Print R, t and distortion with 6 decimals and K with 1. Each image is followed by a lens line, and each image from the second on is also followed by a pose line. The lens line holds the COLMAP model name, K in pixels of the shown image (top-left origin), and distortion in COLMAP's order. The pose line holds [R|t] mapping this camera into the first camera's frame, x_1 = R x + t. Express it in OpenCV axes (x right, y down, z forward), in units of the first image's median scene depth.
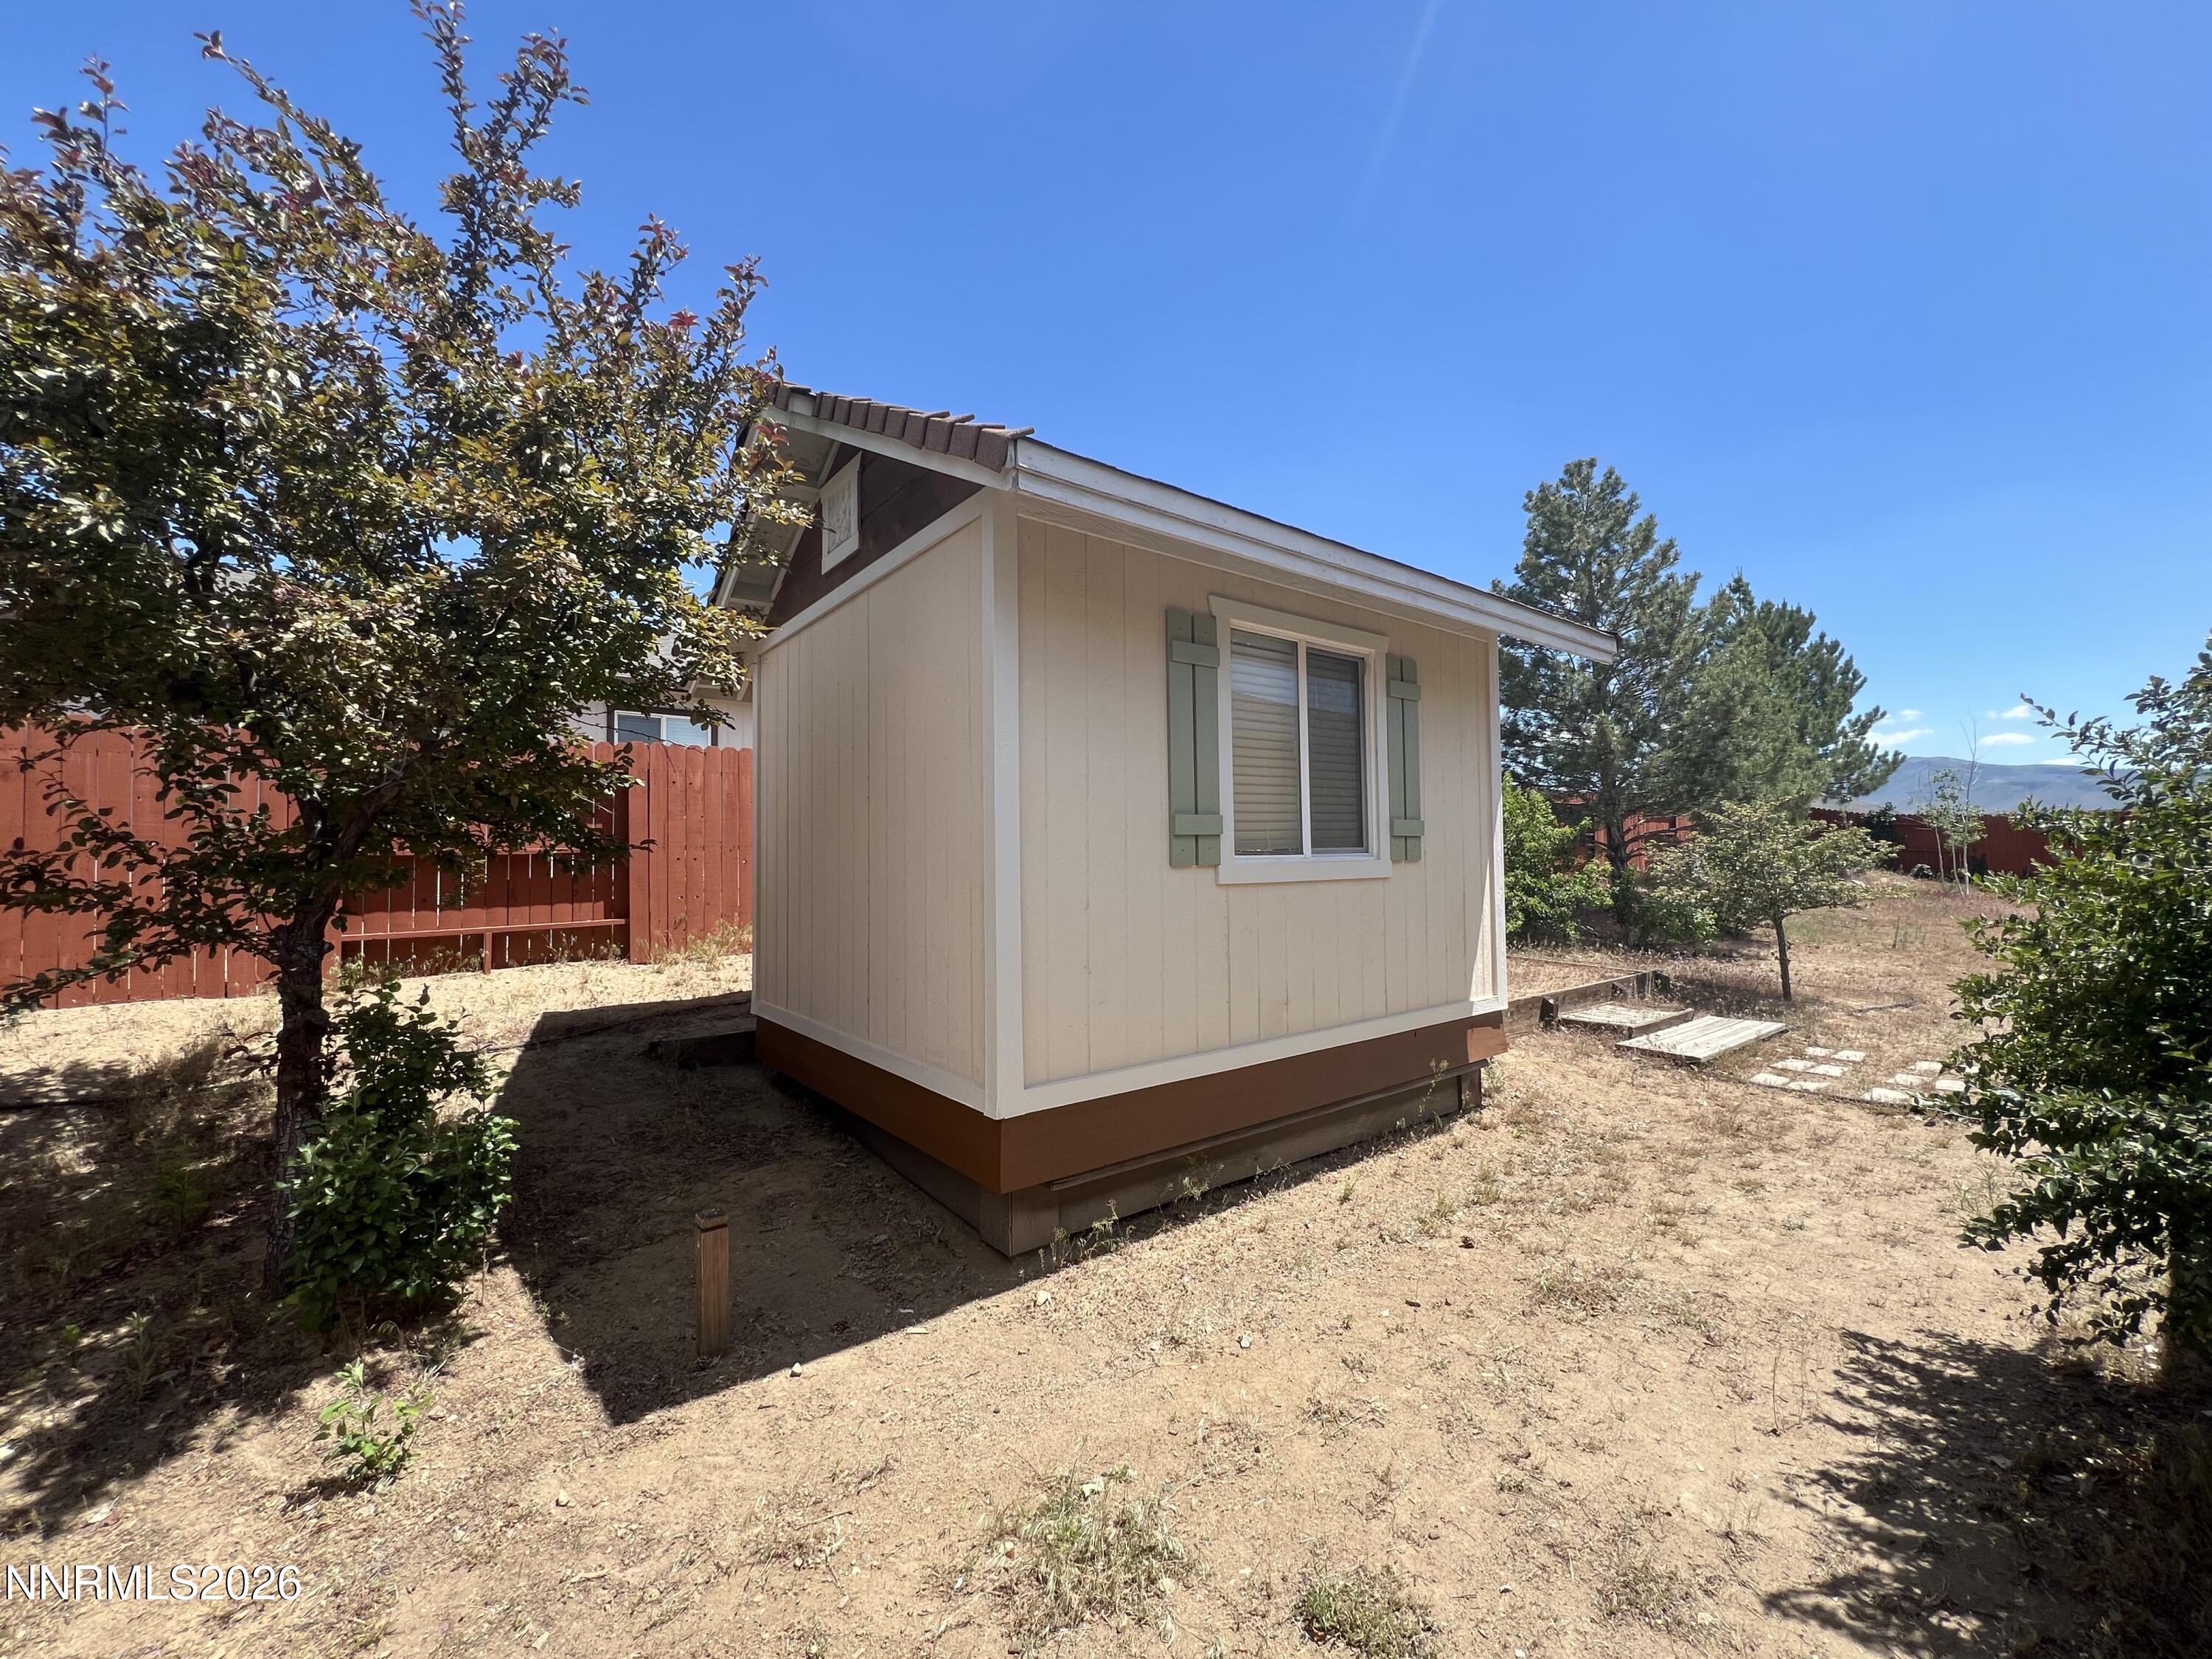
lens RADIAL K [[882.6, 0, 1110.9], [0, 882.6, 825.0], [0, 0, 1]] dist [-0.005189, -0.000382]
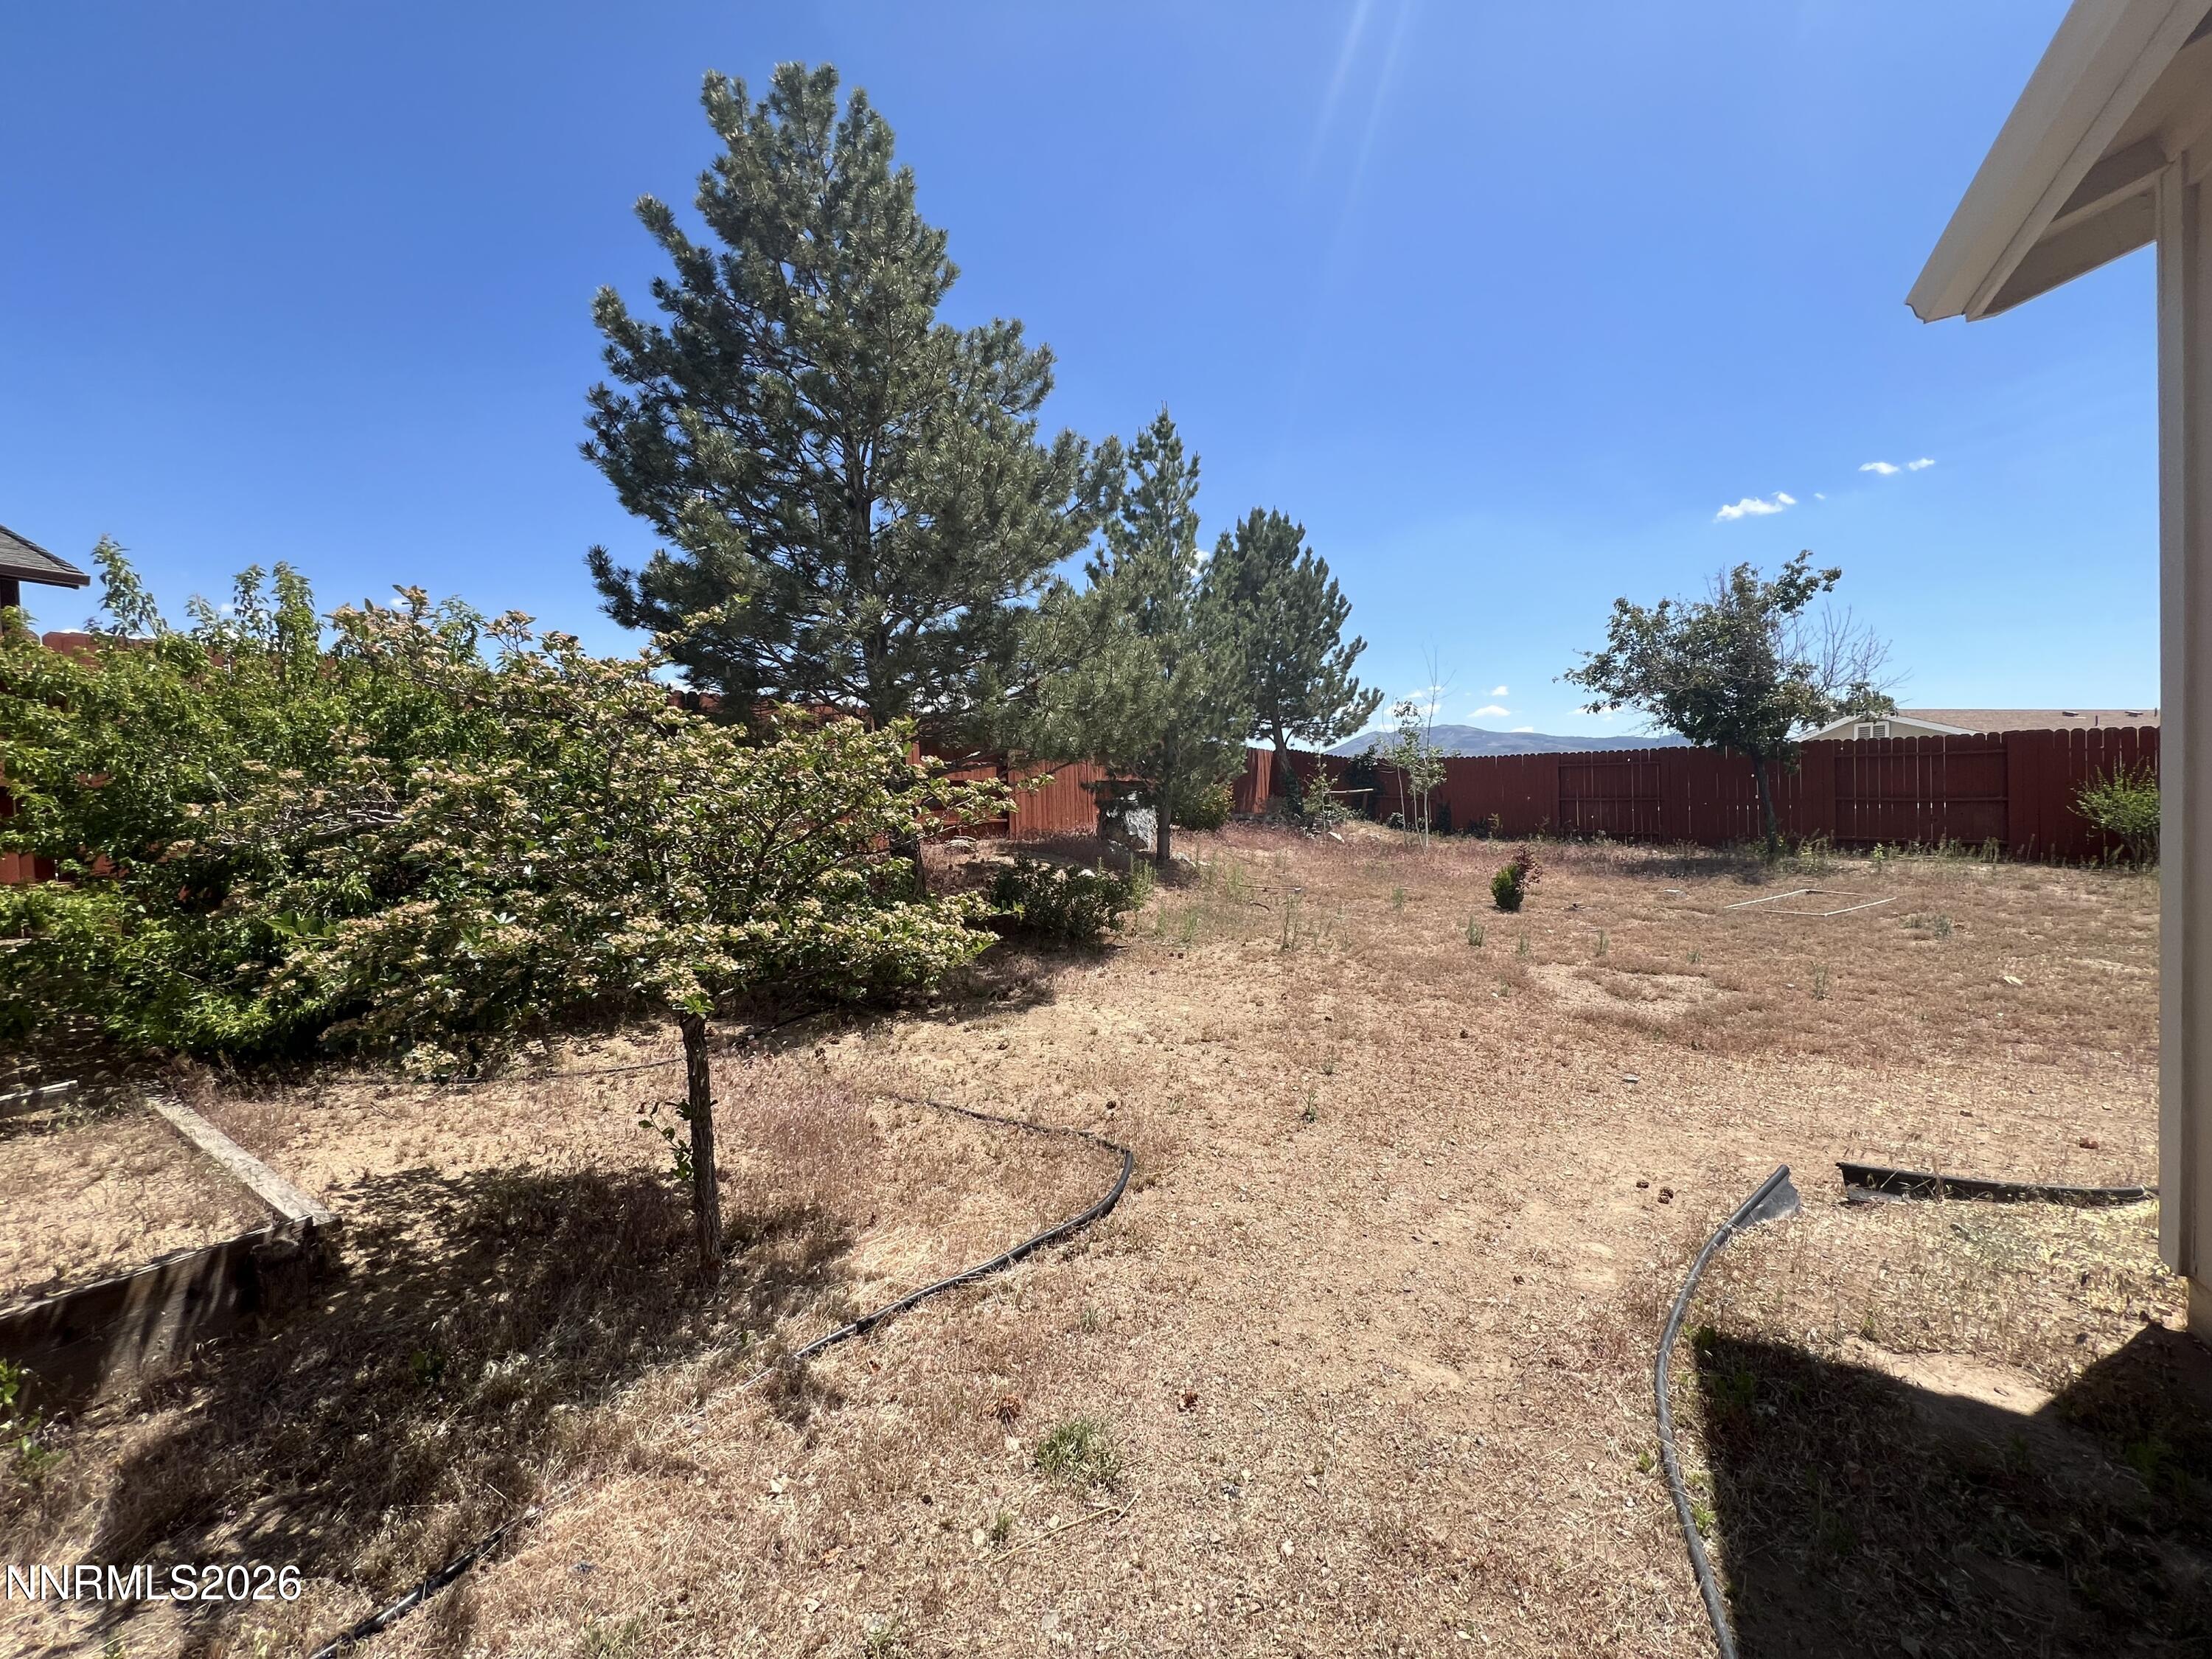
lens RADIAL K [[882.6, 0, 1106.2], [0, 882.6, 833.8], [0, 0, 1]] dist [-0.005189, -0.000382]
pose [[0.930865, -0.028282, 0.364267, 1.842513], [0.008398, 0.998392, 0.056055, 0.076719], [-0.365267, -0.049120, 0.929606, 1.546804]]
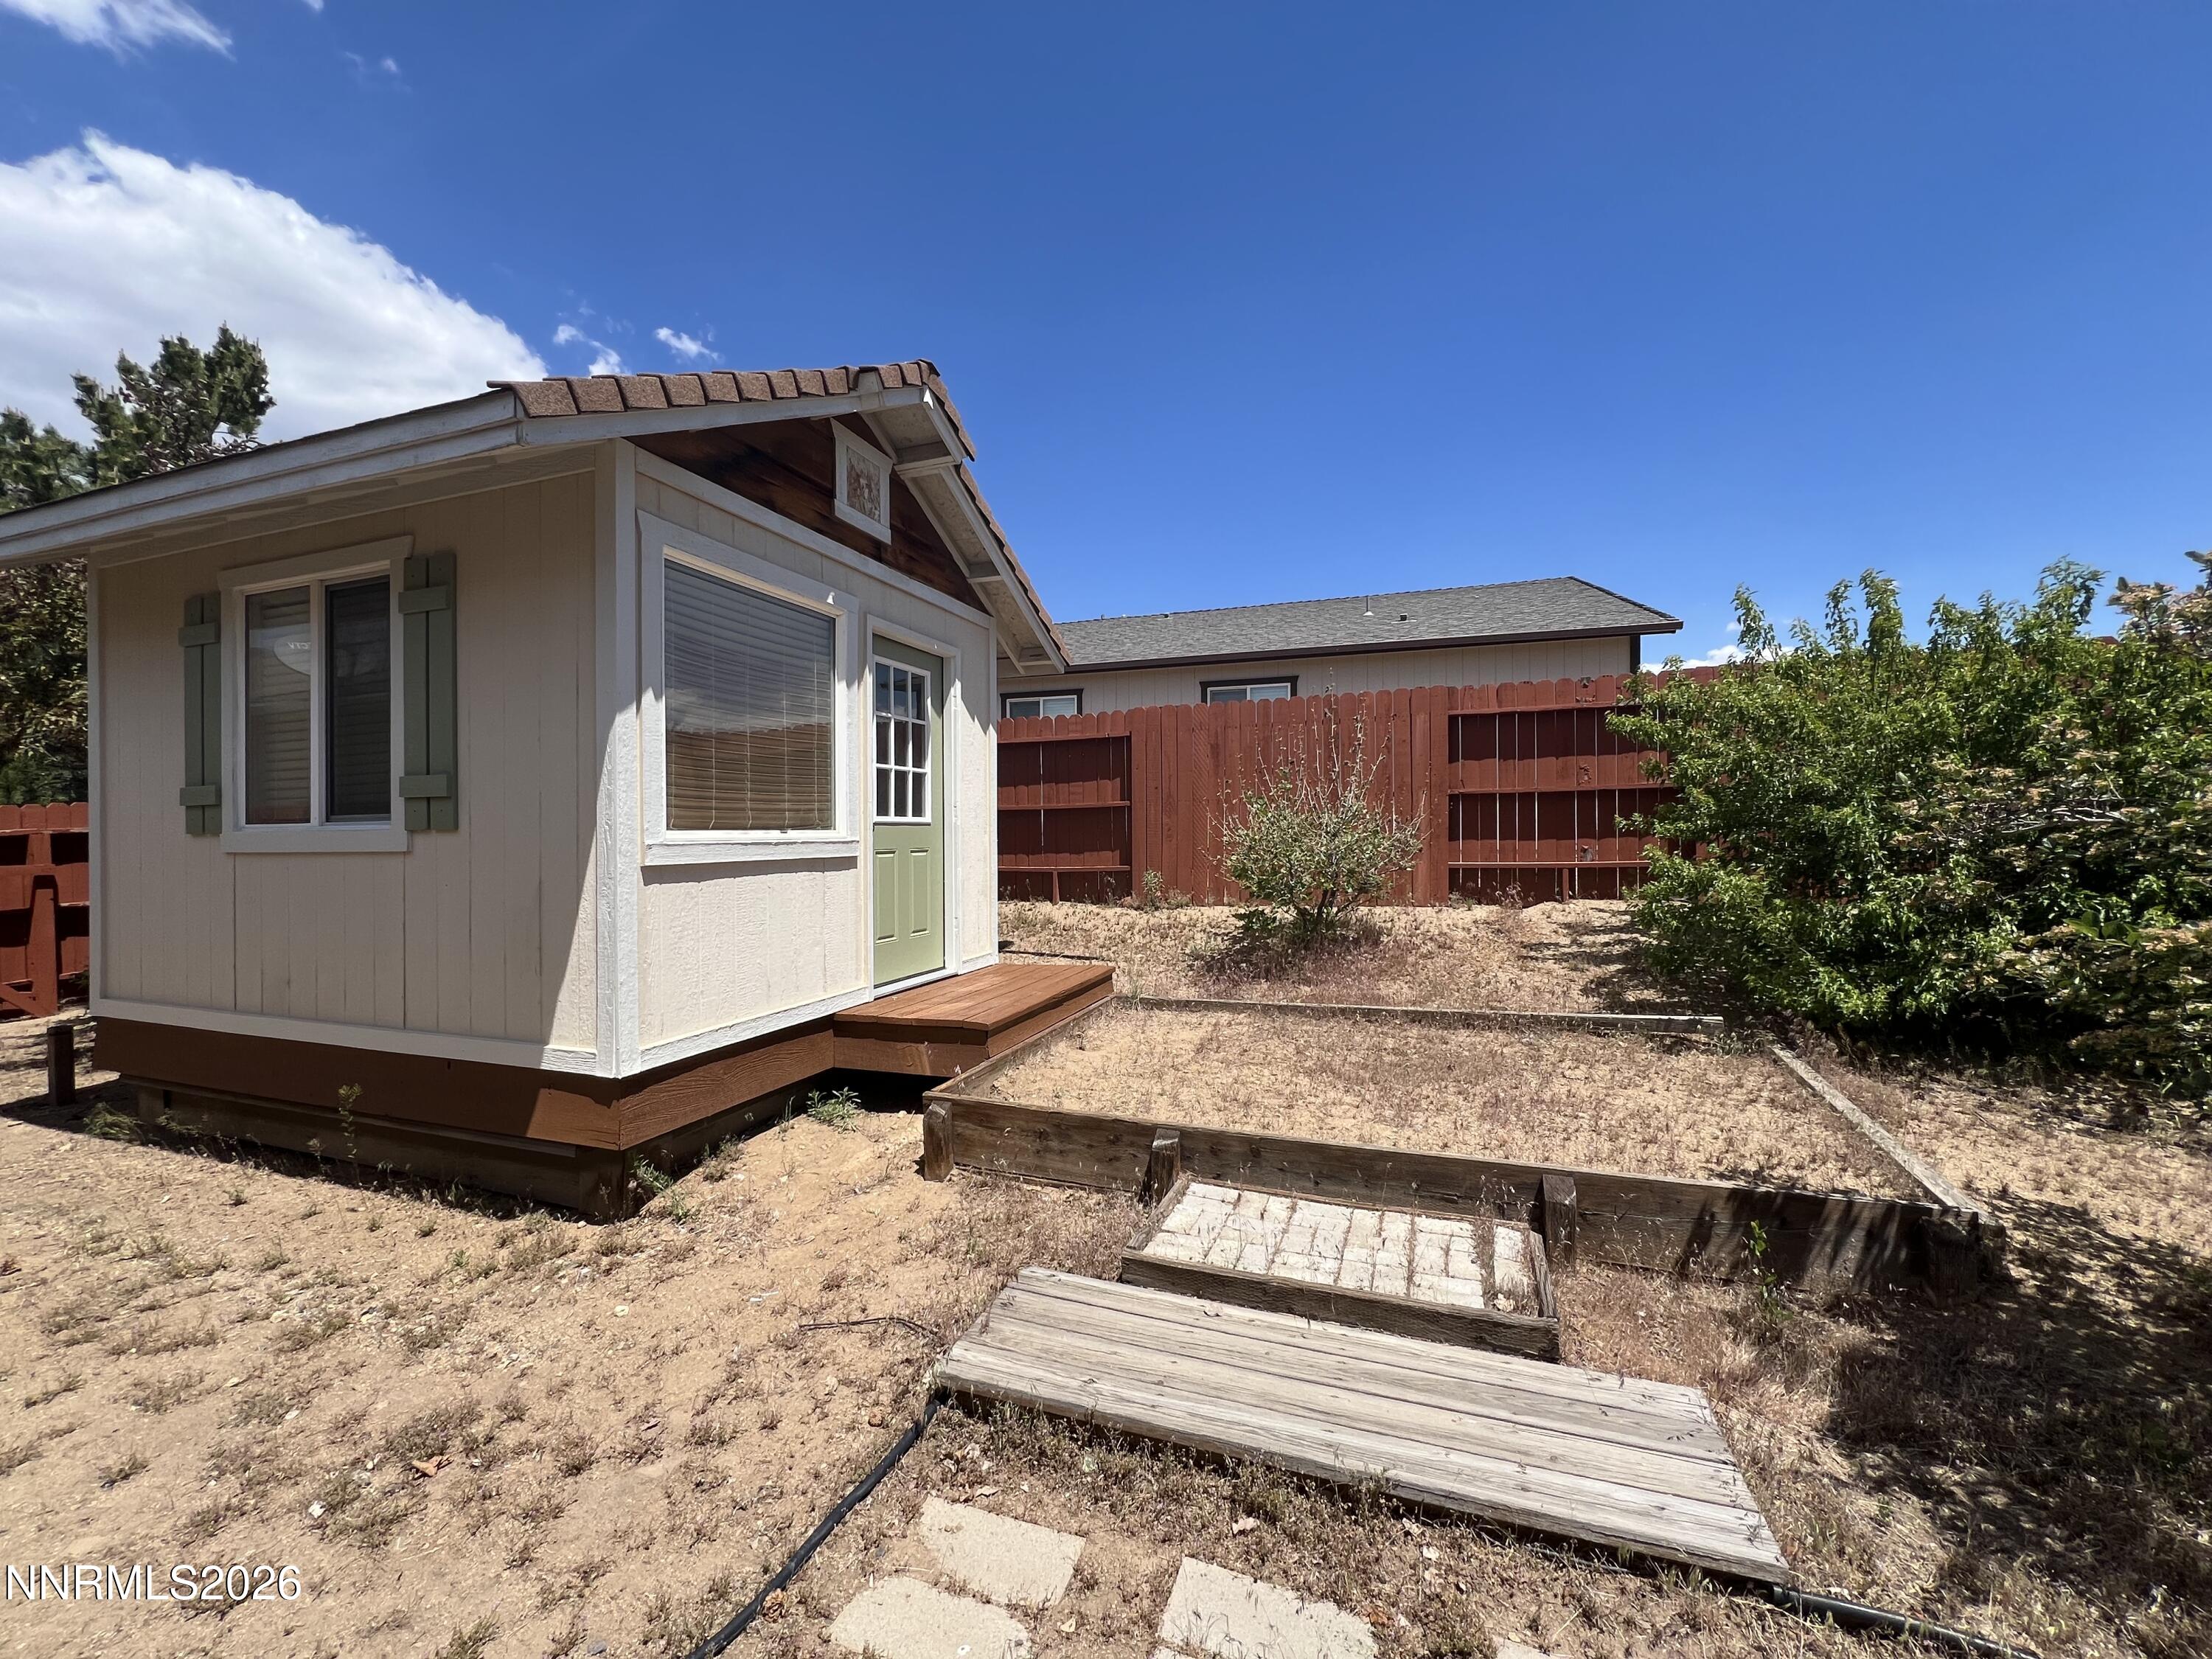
lens RADIAL K [[887.3, 0, 1108.2], [0, 887.3, 834.0], [0, 0, 1]] dist [0.001551, 0.000396]
pose [[0.527893, 0.008951, -0.849264, 1.267132], [0.031084, 0.999071, 0.029852, 0.038117], [0.848742, -0.042157, 0.527124, 1.083626]]
